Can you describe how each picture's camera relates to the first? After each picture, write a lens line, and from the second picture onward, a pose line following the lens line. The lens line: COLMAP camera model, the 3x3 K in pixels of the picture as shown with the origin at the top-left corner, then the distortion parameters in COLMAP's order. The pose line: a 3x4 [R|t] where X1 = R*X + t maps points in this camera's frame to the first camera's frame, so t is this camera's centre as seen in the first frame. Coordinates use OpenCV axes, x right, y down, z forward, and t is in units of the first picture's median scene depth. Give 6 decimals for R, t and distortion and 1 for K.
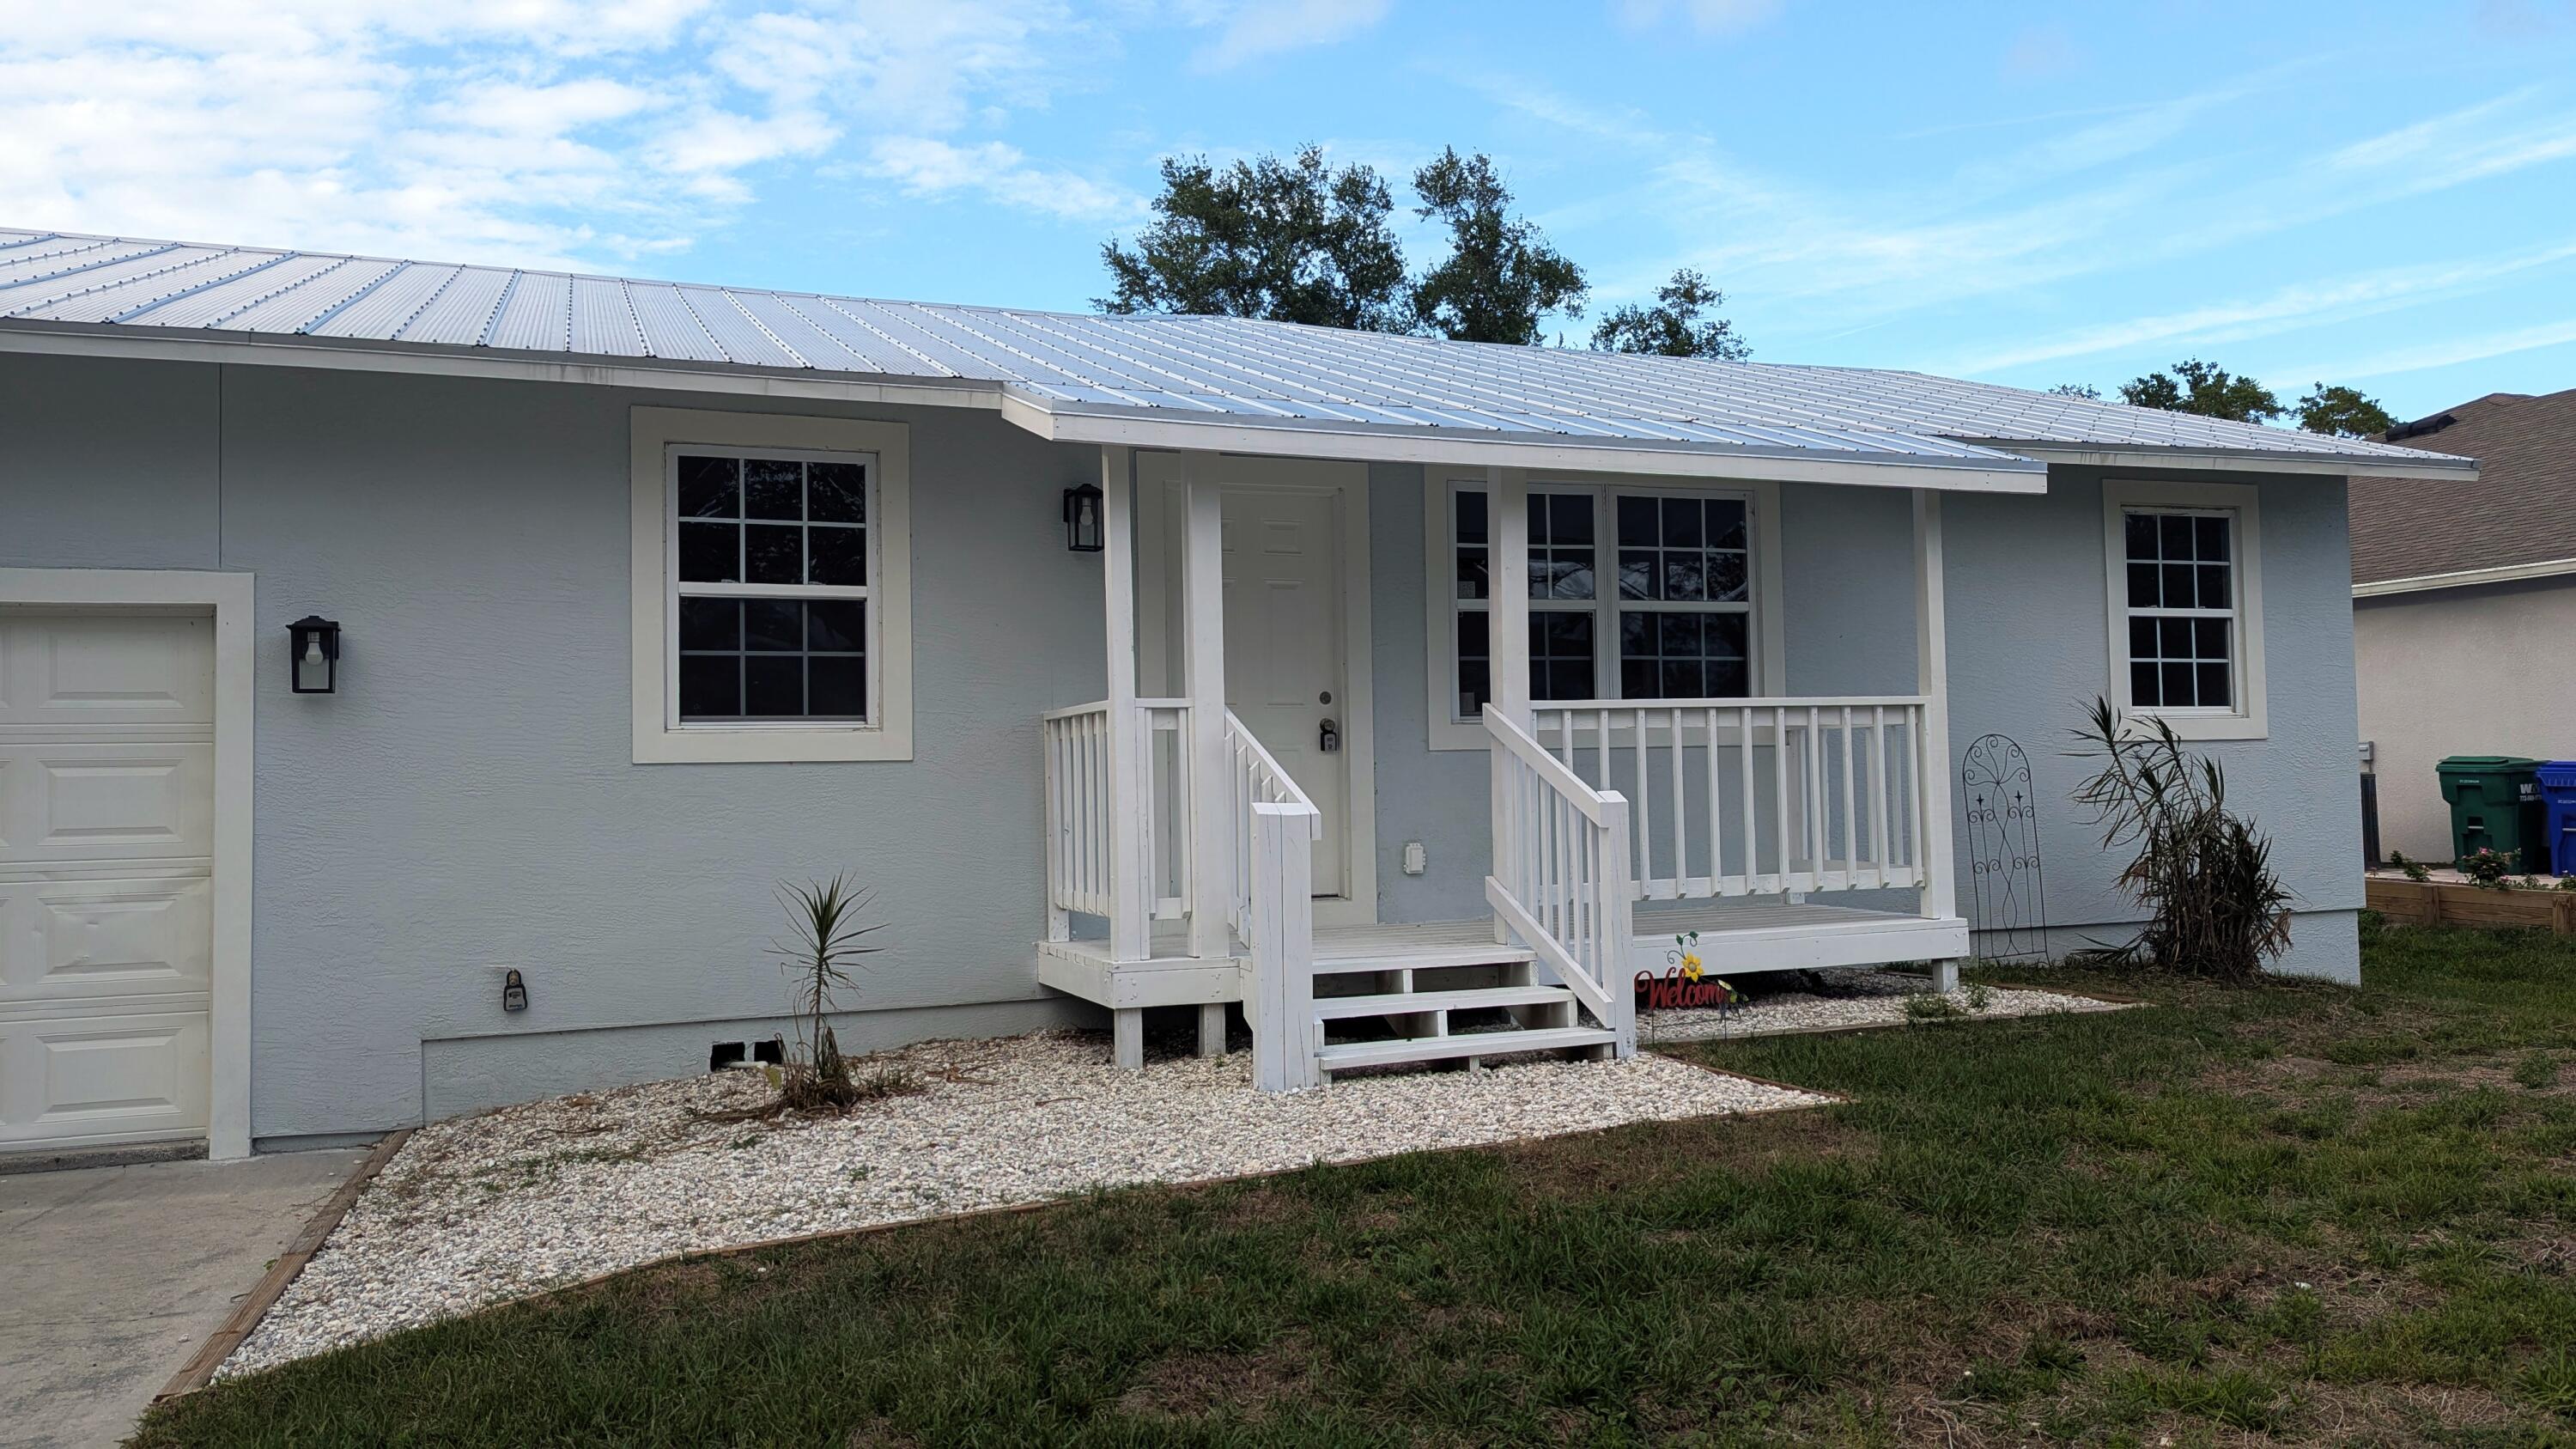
lens RADIAL K [[1800.8, 0, 1279.3], [0, 1800.8, 686.1], [0, 0, 1]] dist [0.085416, -0.058879]
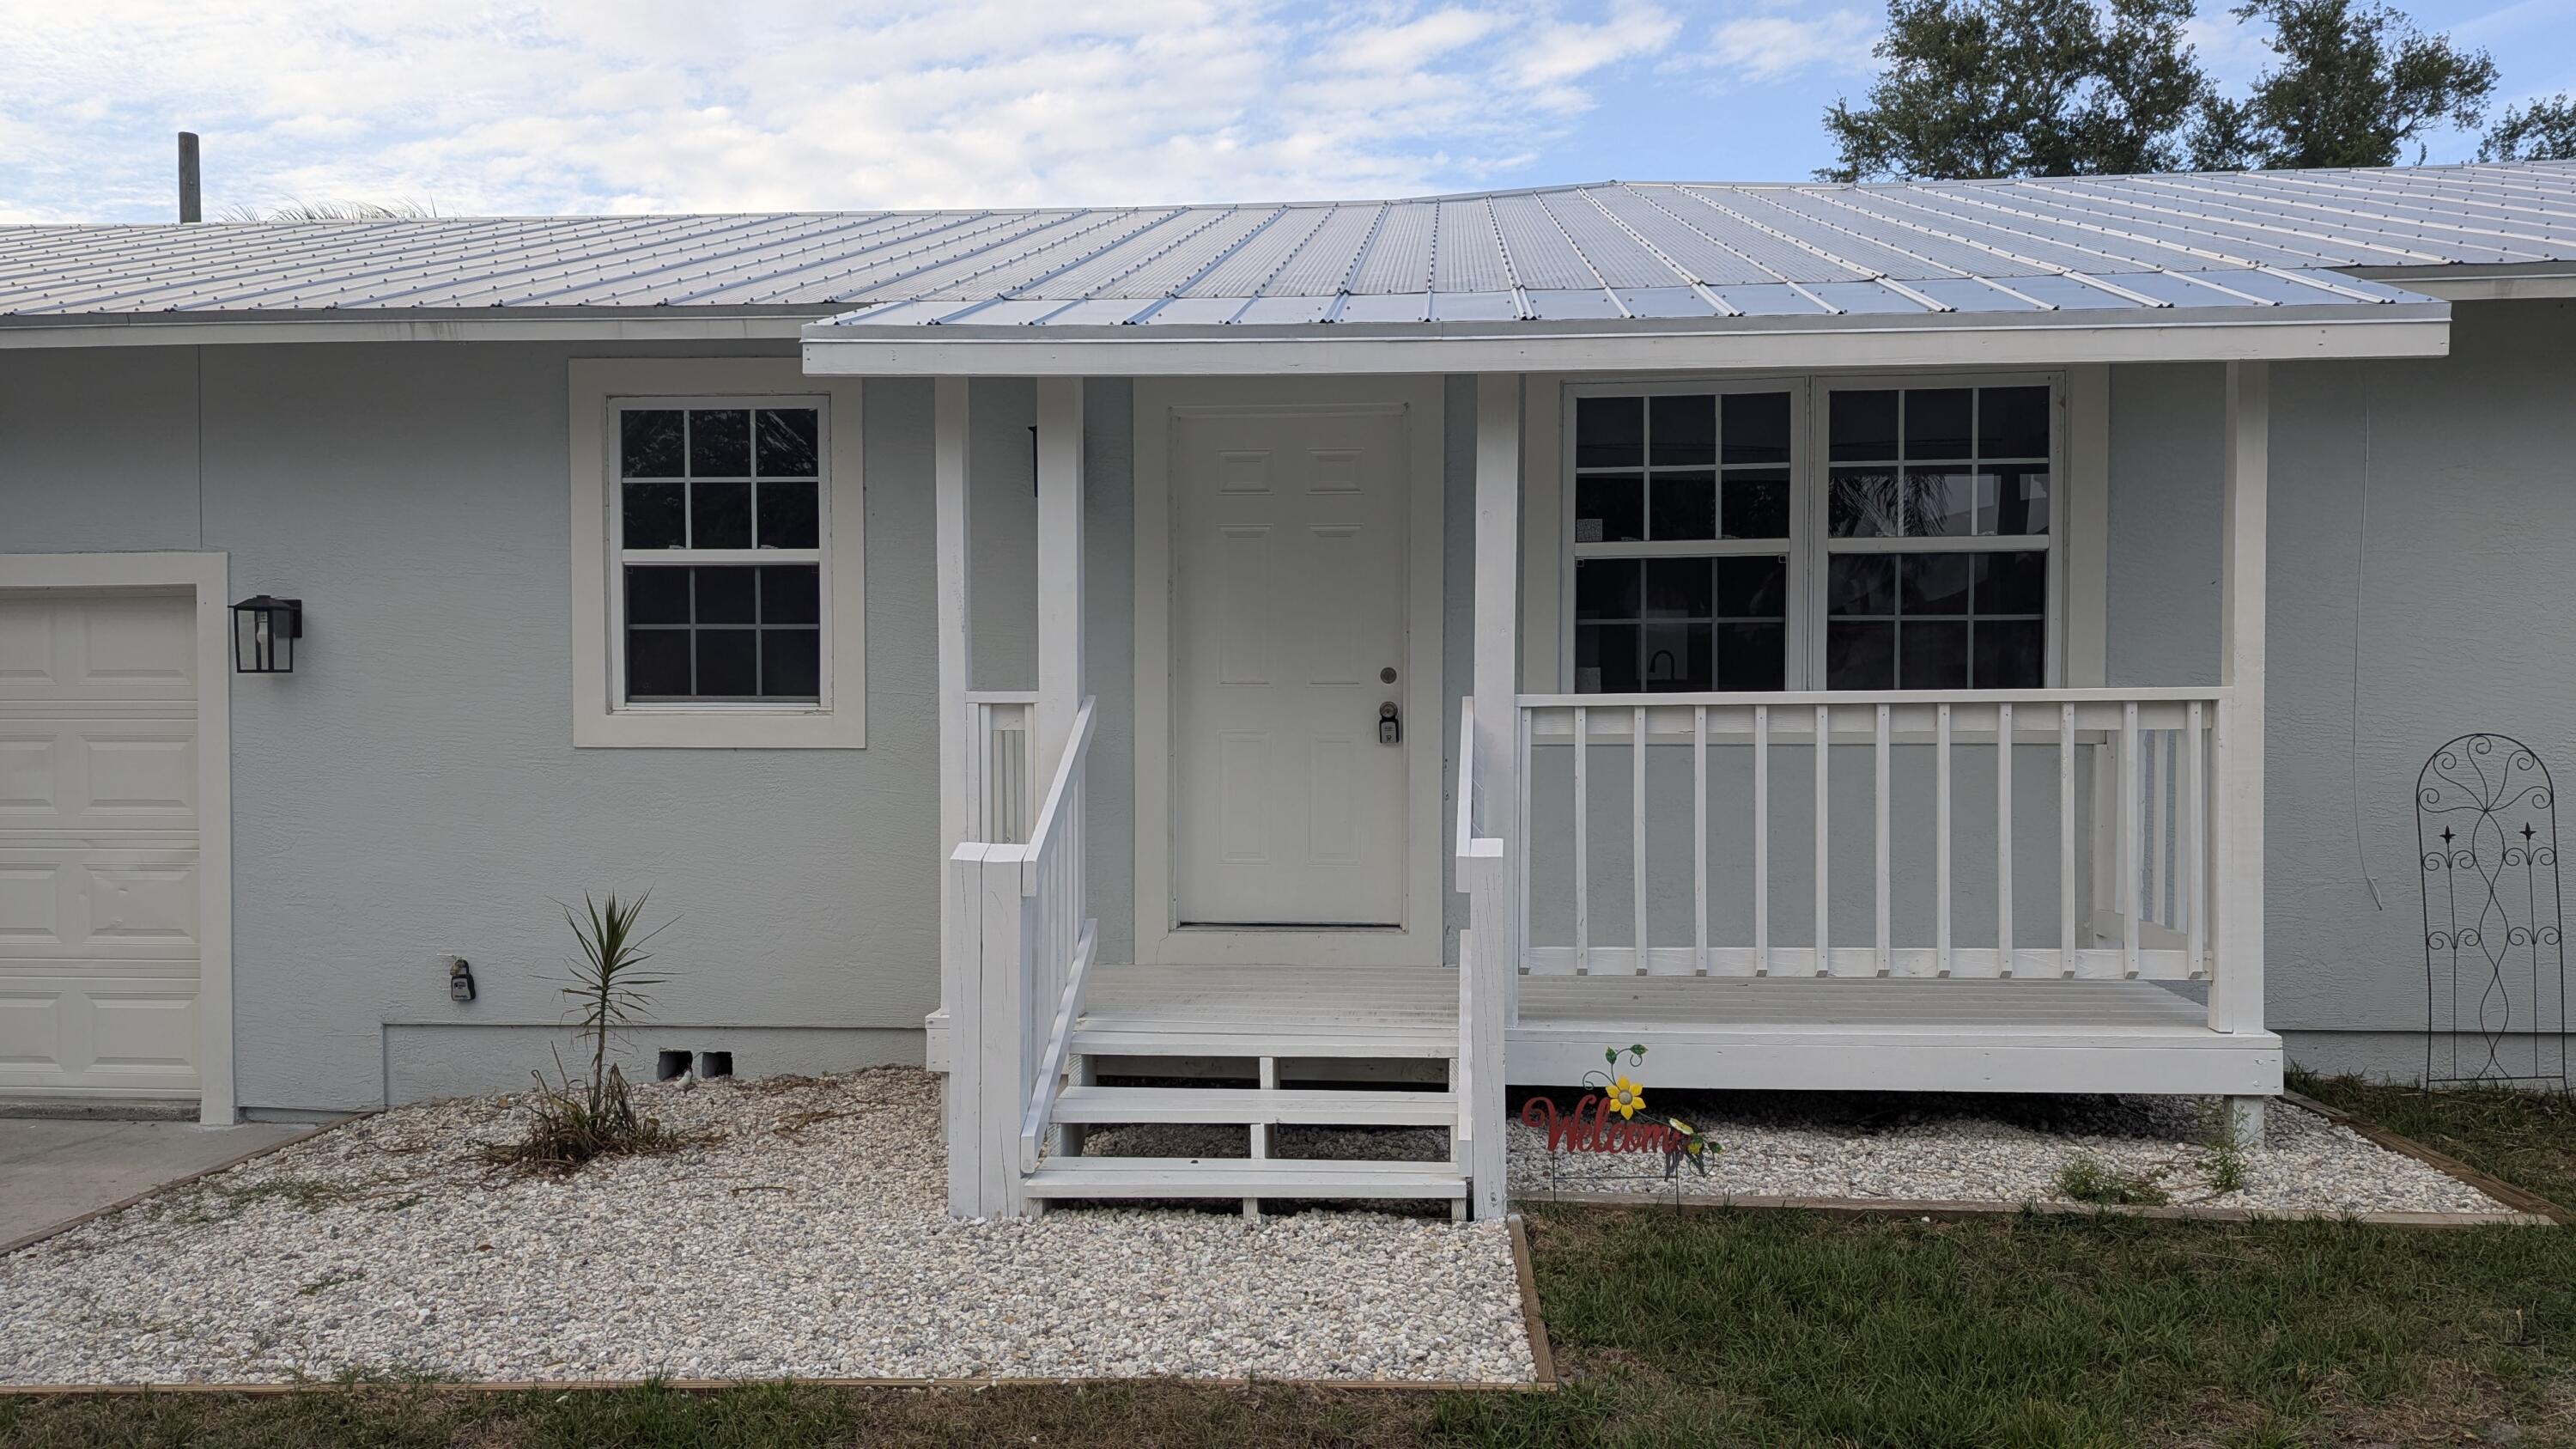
lens RADIAL K [[1820.5, 0, 1262.7], [0, 1820.5, 715.8], [0, 0, 1]] dist [0.077094, -0.066668]
pose [[0.905274, 0.021430, -0.424287, 0.344988], [0.007315, 0.997793, 0.066003, -0.031351], [0.424765, -0.062854, 0.903119, 0.284678]]
